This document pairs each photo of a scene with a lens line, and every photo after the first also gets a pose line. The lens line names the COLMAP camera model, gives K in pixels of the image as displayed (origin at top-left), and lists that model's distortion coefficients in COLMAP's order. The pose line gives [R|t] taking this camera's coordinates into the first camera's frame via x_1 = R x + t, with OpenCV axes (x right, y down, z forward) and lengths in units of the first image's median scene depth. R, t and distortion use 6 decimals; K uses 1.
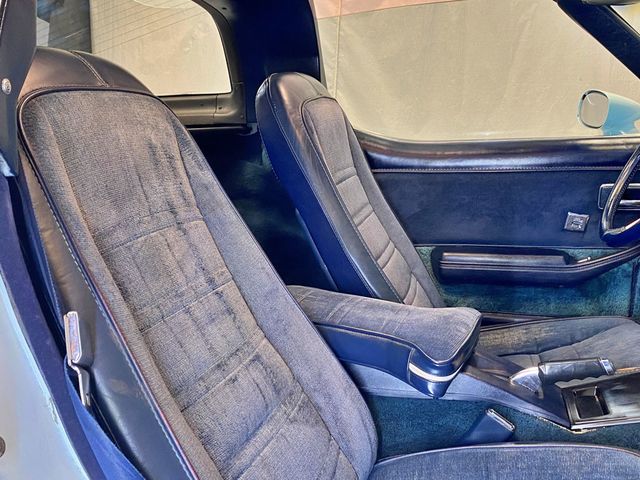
lens RADIAL K [[680.1, 0, 316.8], [0, 680.1, 239.4], [0, 0, 1]] dist [0.065890, 0.000000]
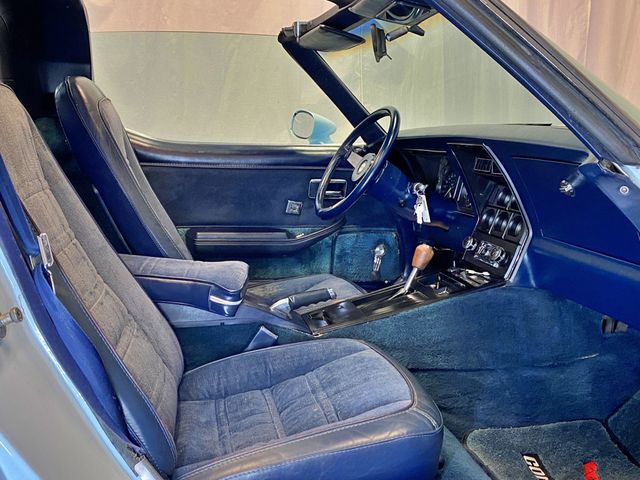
lens RADIAL K [[680.1, 0, 308.4], [0, 680.1, 243.0], [0, 0, 1]] dist [0.065890, 0.000000]
pose [[0.901357, -0.018133, 0.432698, -0.179898], [0.023255, 0.999708, -0.006547, 0.055362], [-0.432453, 0.015963, 0.901515, -0.218709]]
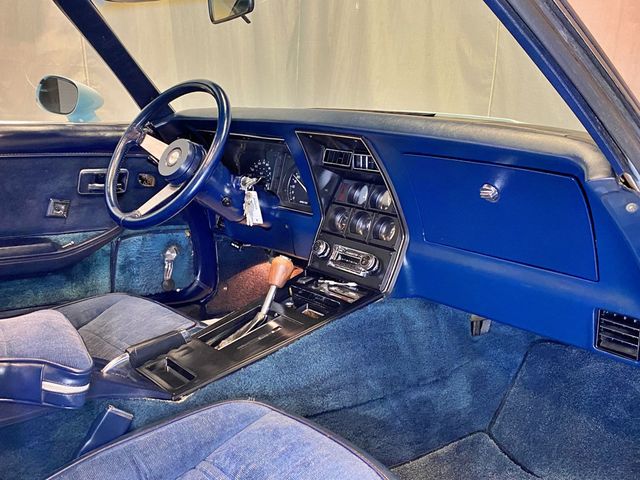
lens RADIAL K [[680.1, 0, 317.1], [0, 680.1, 237.6], [0, 0, 1]] dist [0.065890, 0.000000]
pose [[0.568555, -0.104119, 0.816029, -0.234581], [0.077214, 0.994333, 0.073072, -0.026928], [-0.819013, 0.021463, 0.573373, 0.120236]]
